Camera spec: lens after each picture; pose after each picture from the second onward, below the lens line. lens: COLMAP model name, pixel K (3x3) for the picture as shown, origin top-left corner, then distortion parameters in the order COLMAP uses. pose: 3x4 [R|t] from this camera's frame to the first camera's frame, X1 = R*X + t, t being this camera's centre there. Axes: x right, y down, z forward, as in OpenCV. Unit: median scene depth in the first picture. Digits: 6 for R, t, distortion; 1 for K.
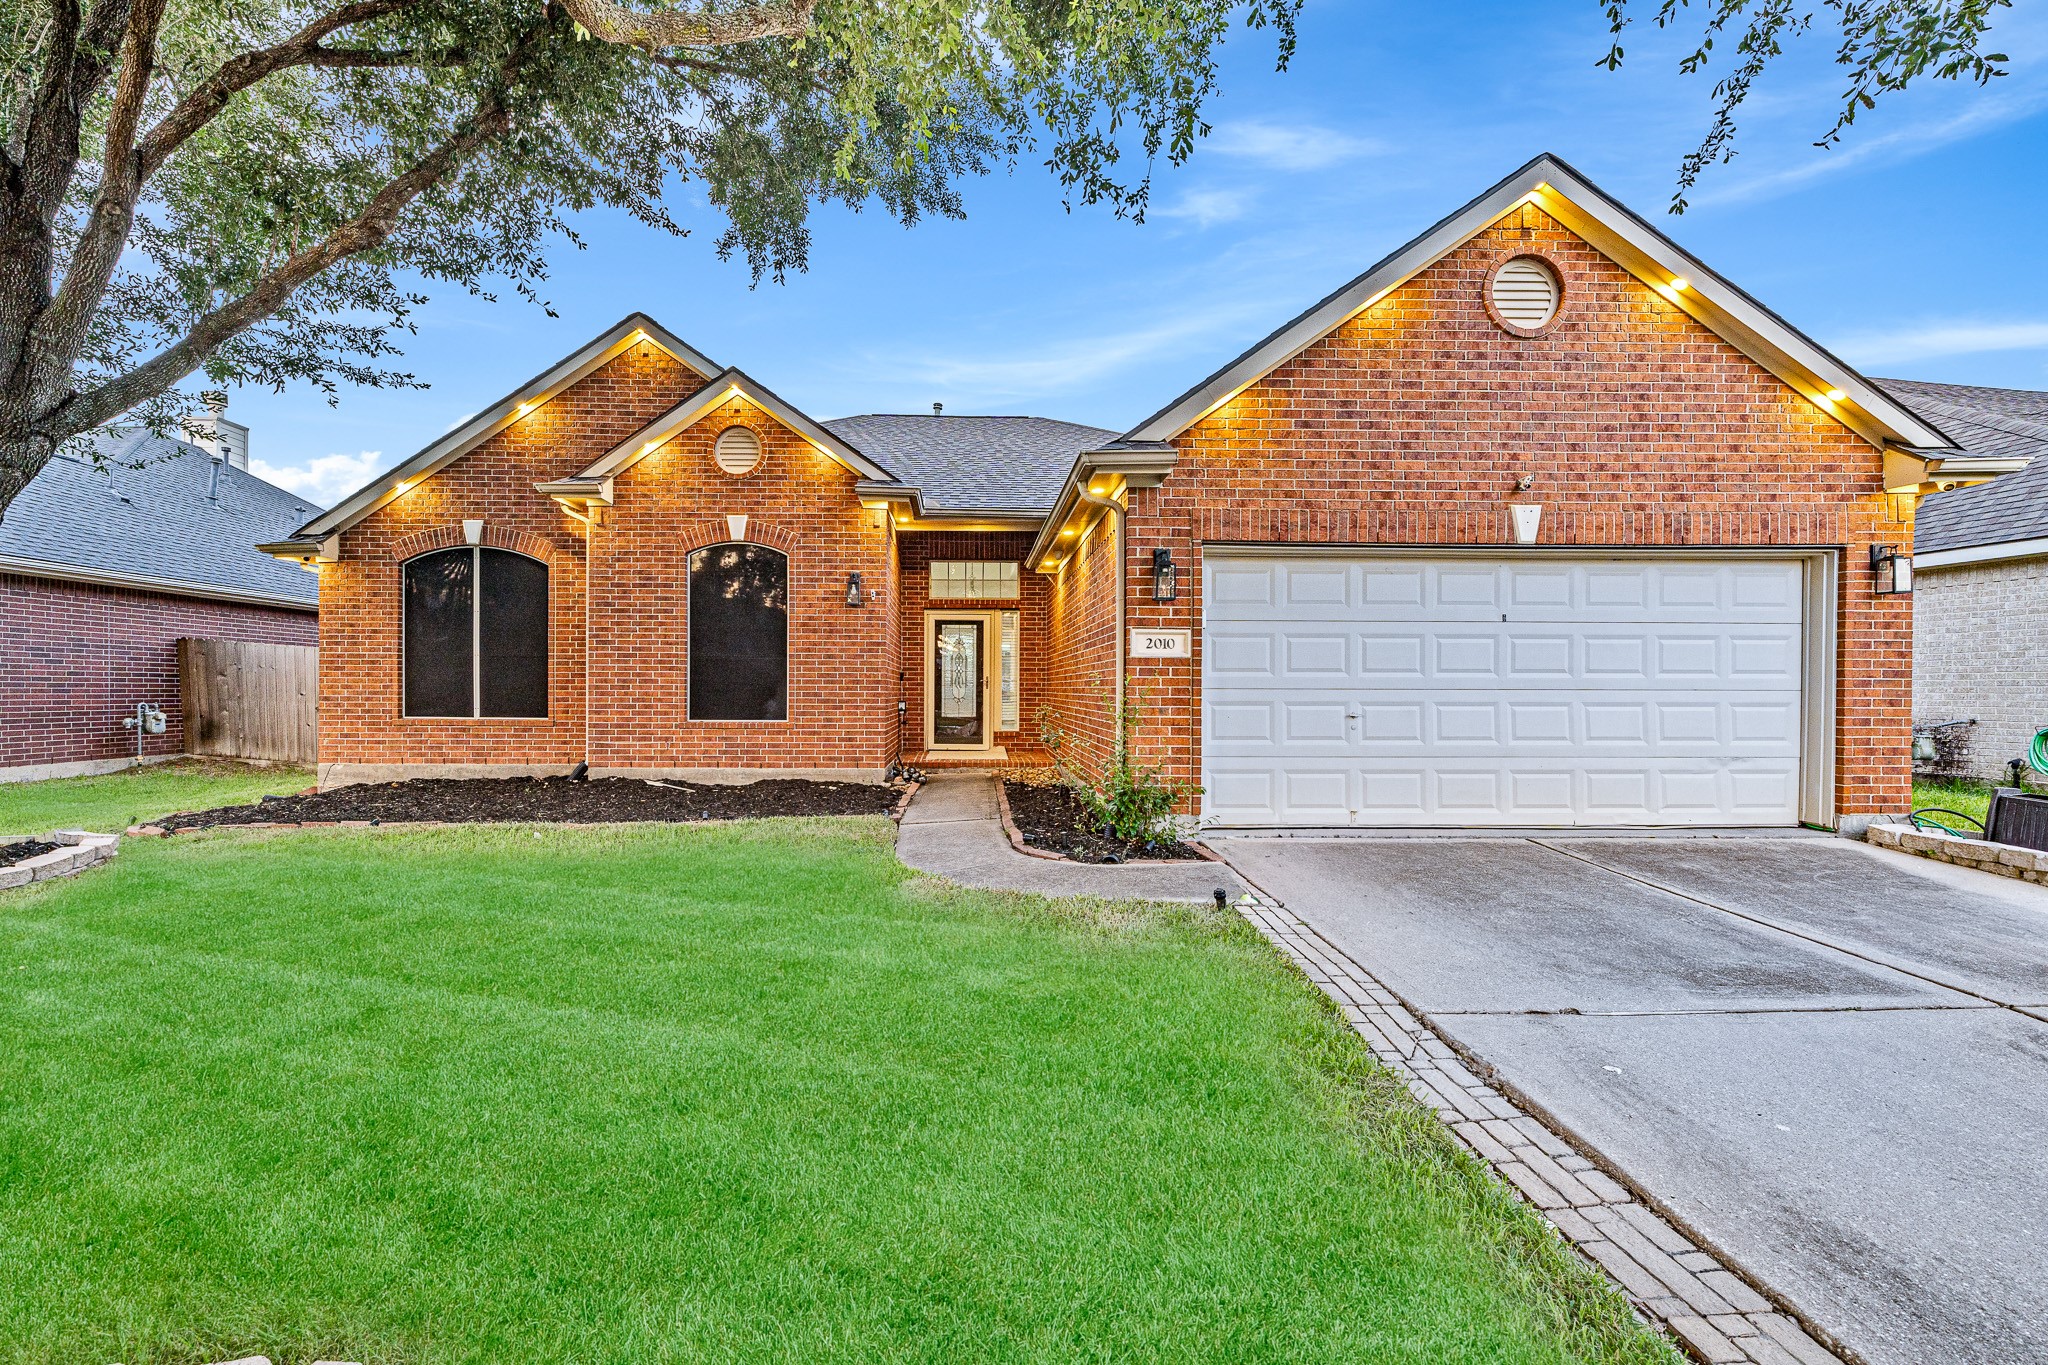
lens RADIAL K [[848.4, 0, 974.3], [0, 848.4, 701.5], [0, 0, 1]] dist [-0.002835, -0.000343]
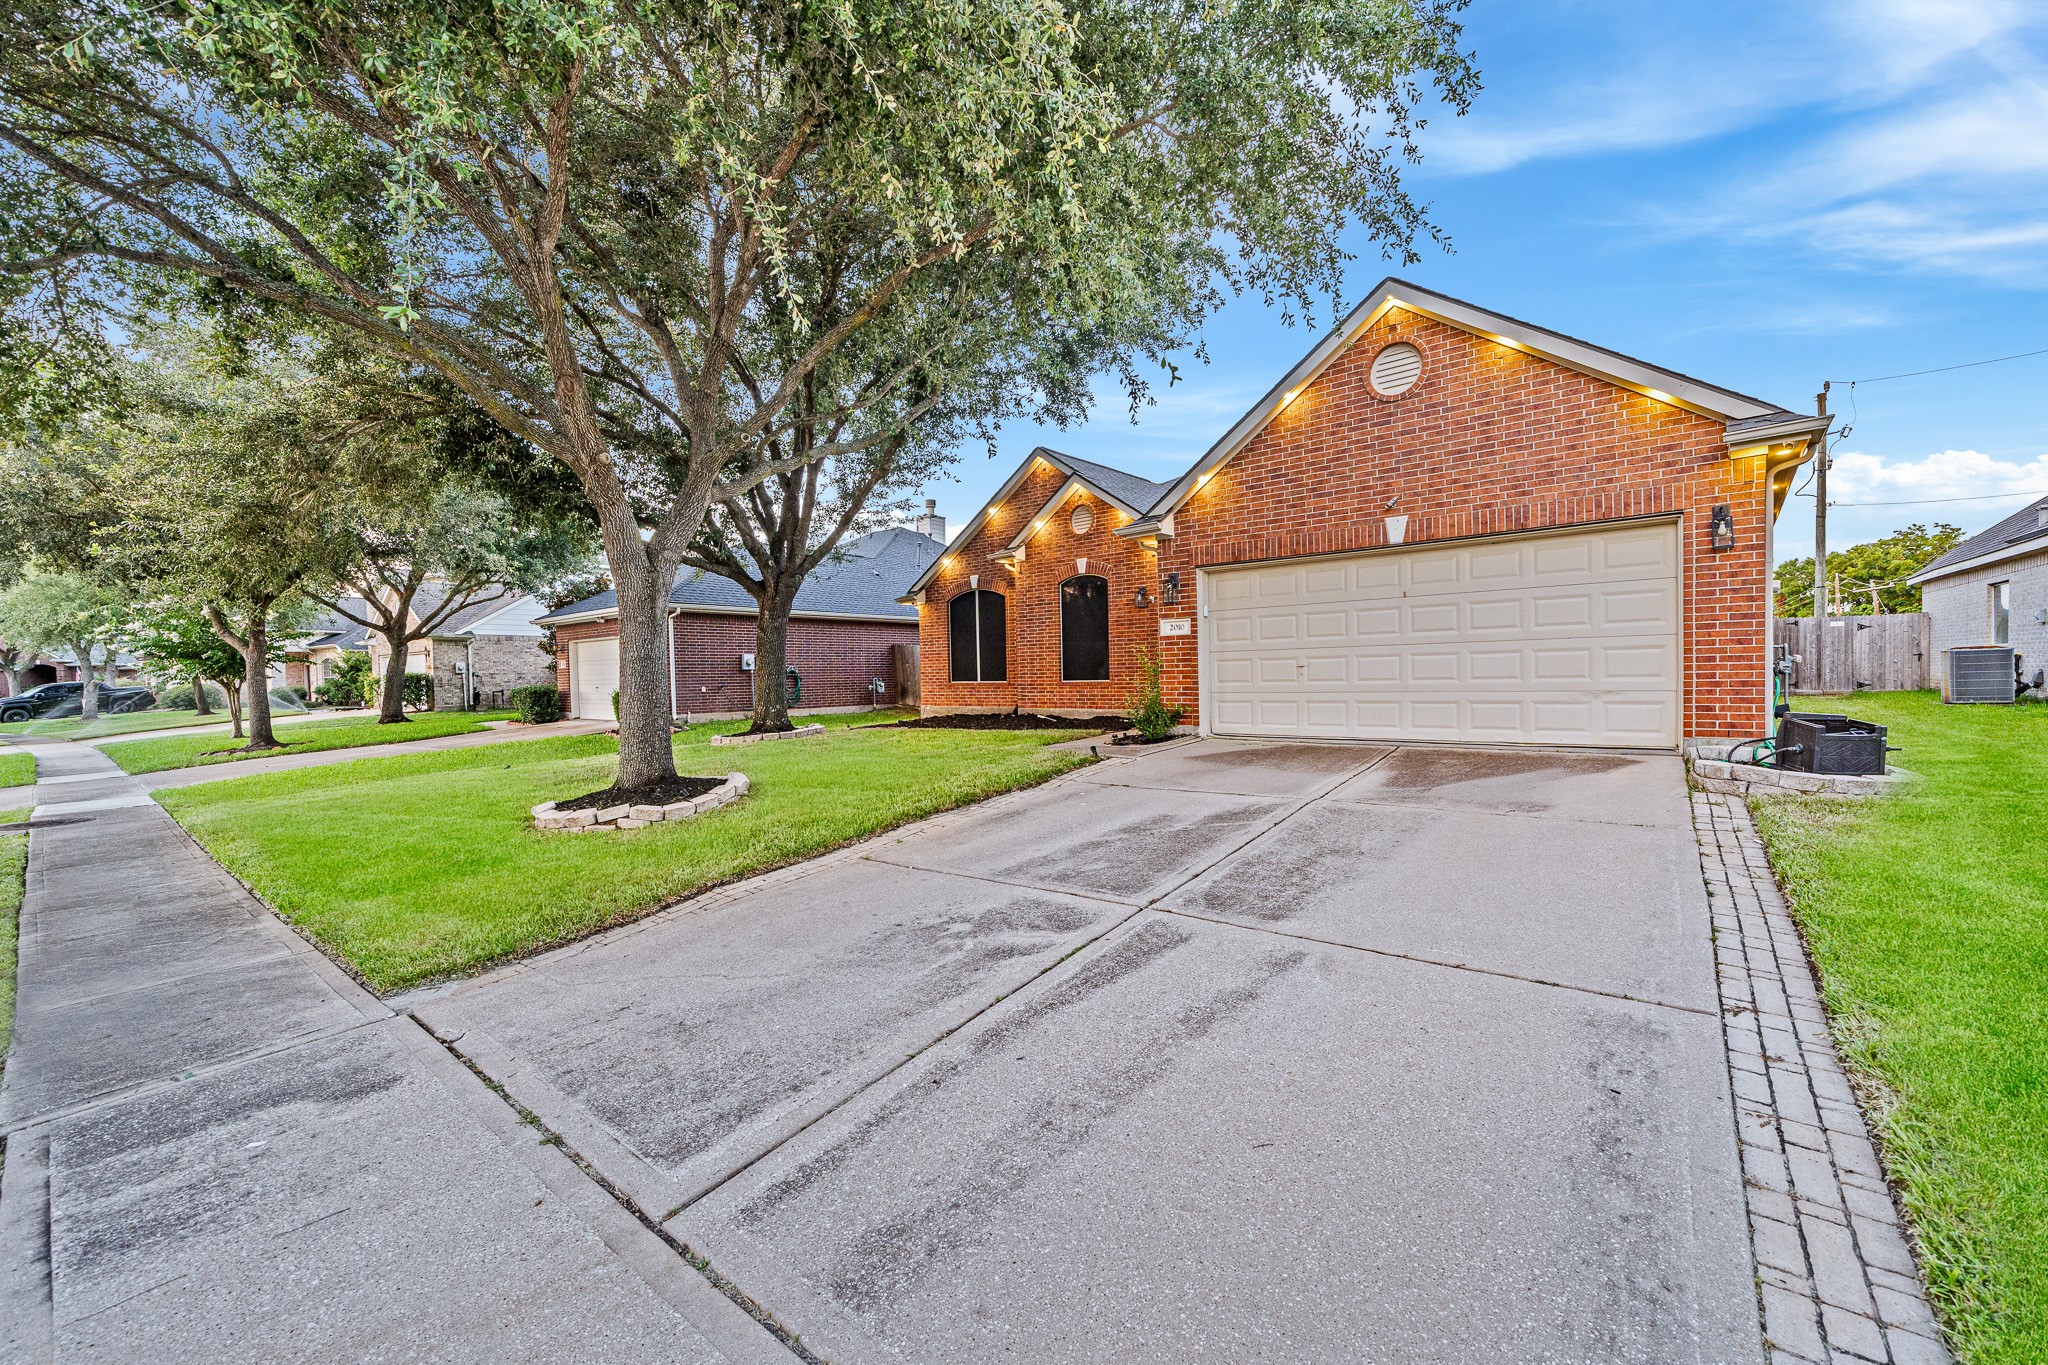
lens RADIAL K [[819.7, 0, 1027.6], [0, 819.7, 697.9], [0, 0, 1]] dist [-0.001498, -0.000018]
pose [[0.758486, -0.001817, -0.651687, 0.708555], [0.016021, 0.999746, 0.015858, 0.029606], [0.651493, -0.022468, 0.758322, -0.313777]]
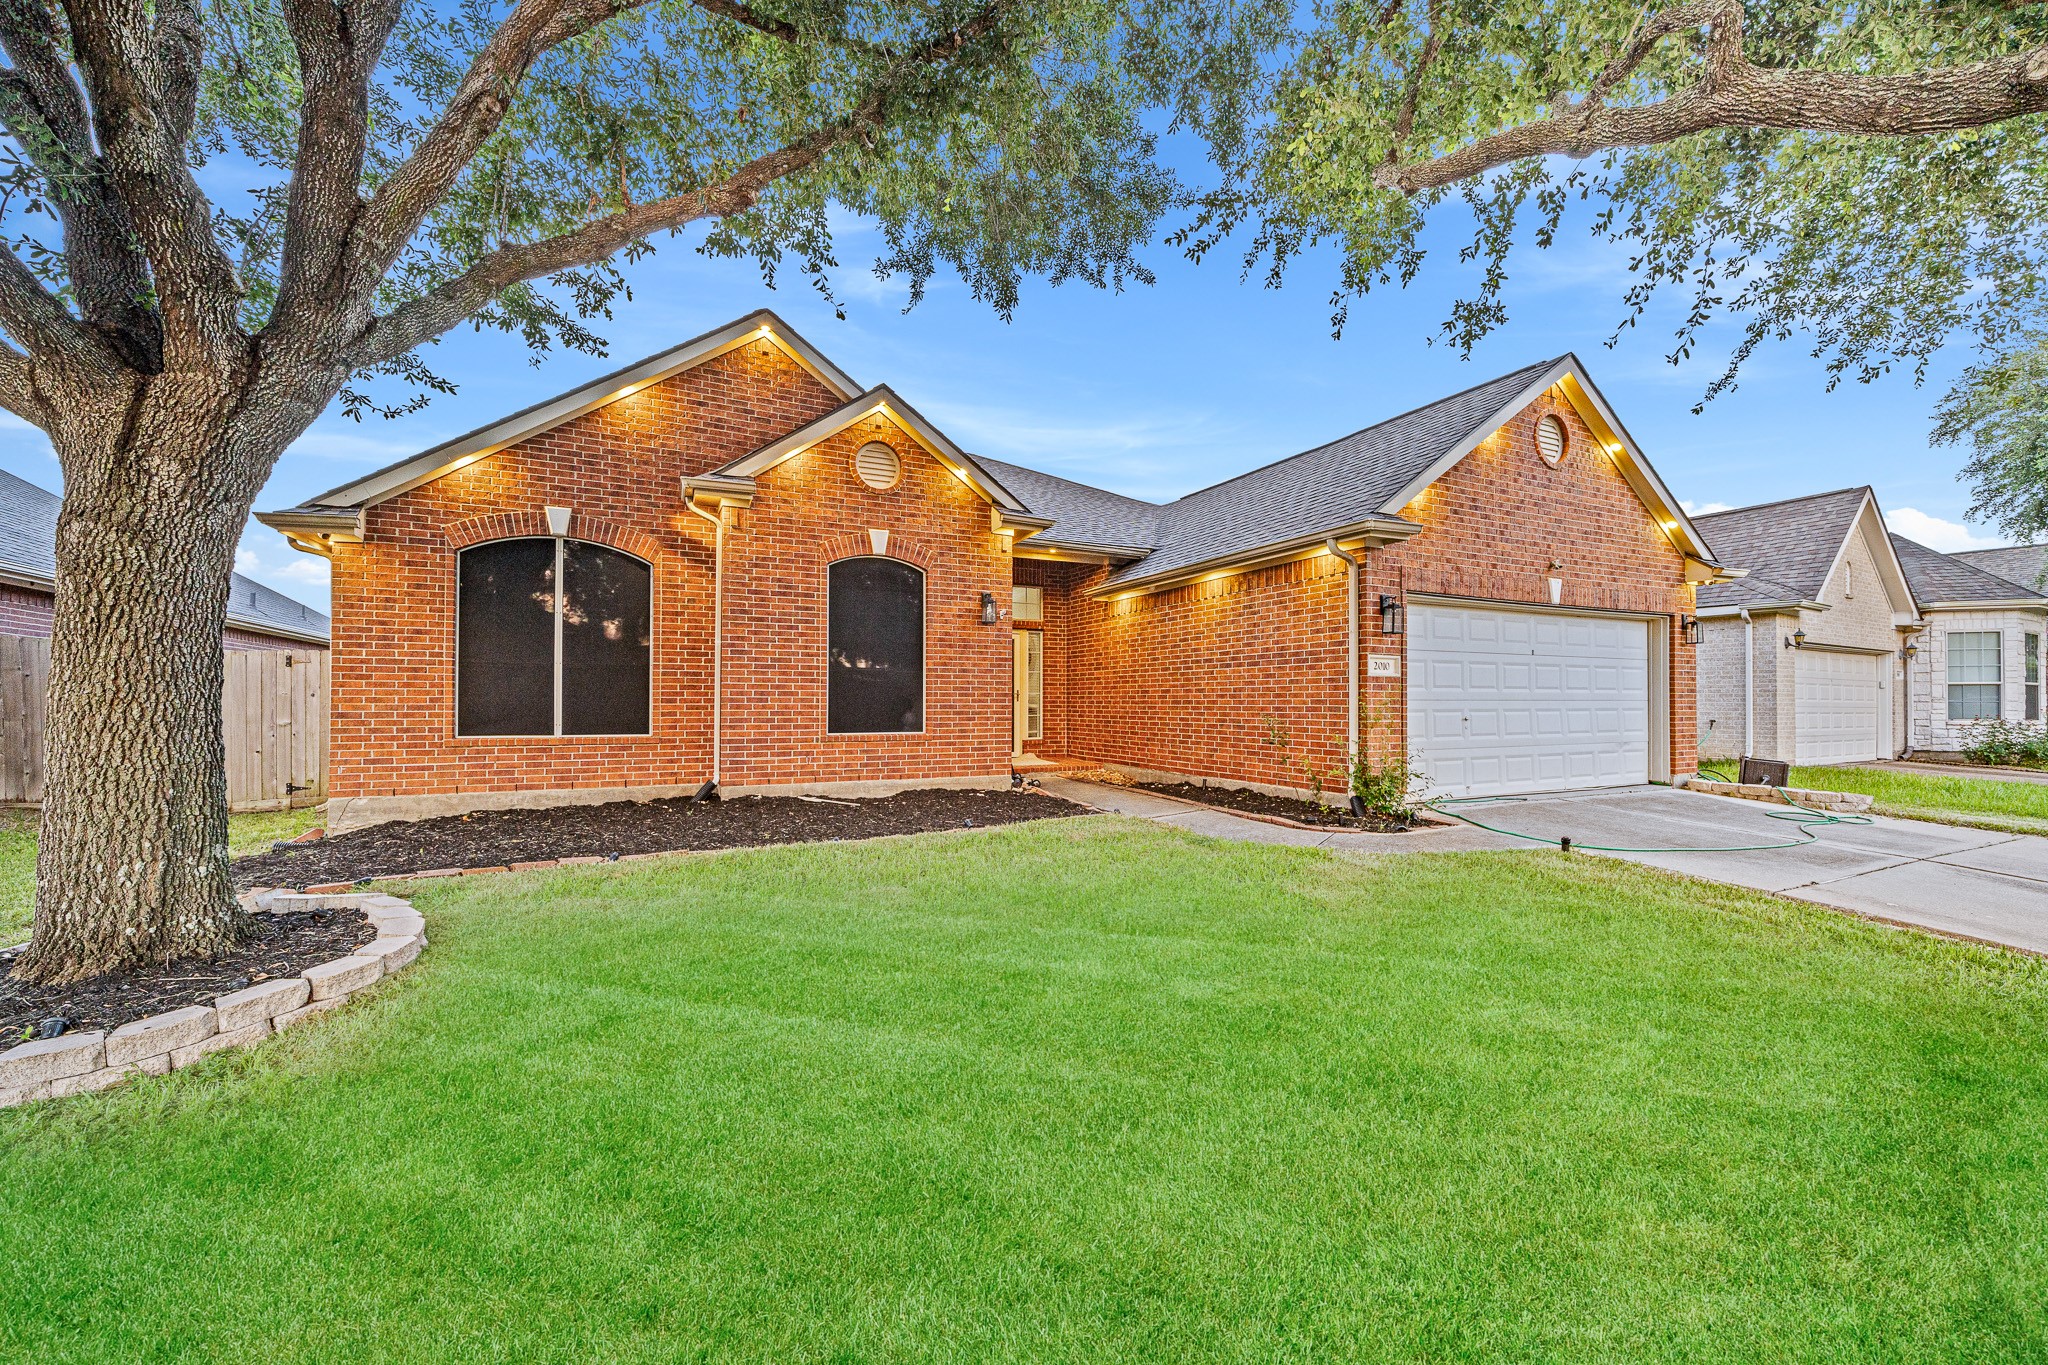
lens RADIAL K [[801.4, 0, 1026.4], [0, 801.4, 698.6], [0, 0, 1]] dist [-0.001542, -0.000138]
pose [[0.907833, -0.000825, 0.419331, -0.528026], [0.008755, 0.999817, -0.016988, -0.000728], [-0.419240, 0.019094, 0.907674, 0.064977]]
